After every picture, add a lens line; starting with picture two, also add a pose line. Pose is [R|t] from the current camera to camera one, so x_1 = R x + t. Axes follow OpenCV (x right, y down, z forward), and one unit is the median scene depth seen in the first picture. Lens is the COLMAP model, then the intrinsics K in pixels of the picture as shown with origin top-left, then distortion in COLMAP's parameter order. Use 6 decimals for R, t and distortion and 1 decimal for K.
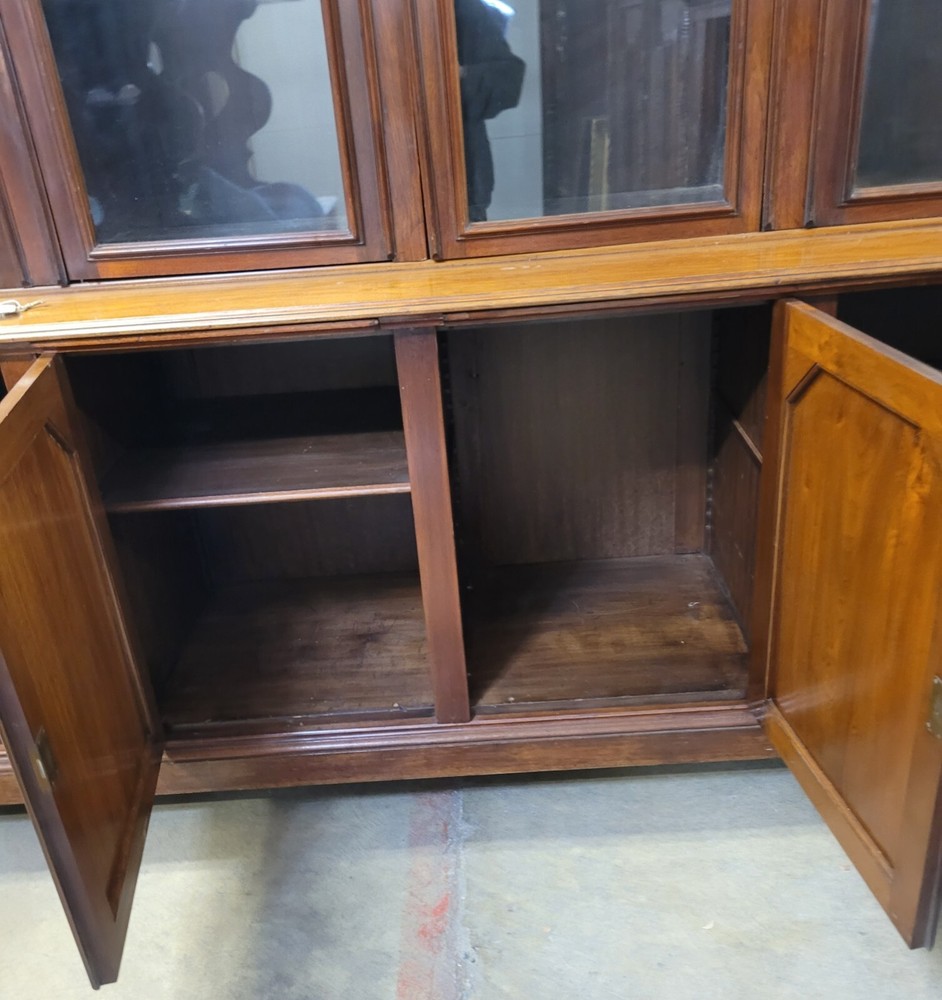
lens RADIAL K [[940.5, 0, 468.8], [0, 940.5, 514.0], [0, 0, 1]] dist [0.023162, 0.000000]
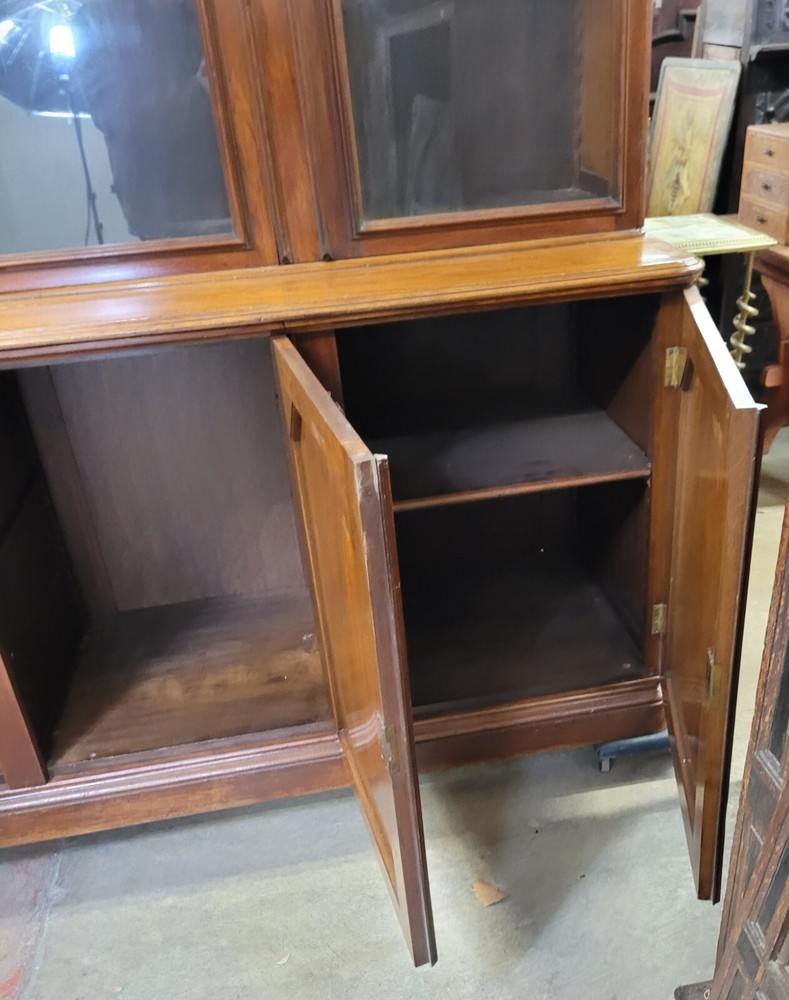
lens RADIAL K [[922.3, 0, 466.4], [0, 922.3, 566.2], [0, 0, 1]] dist [0.016366, 0.000000]
pose [[0.982456, -0.073669, 0.171325, 0.304110], [0.066586, 0.996686, 0.046733, -0.017643], [-0.174200, -0.034505, 0.984106, 0.006731]]
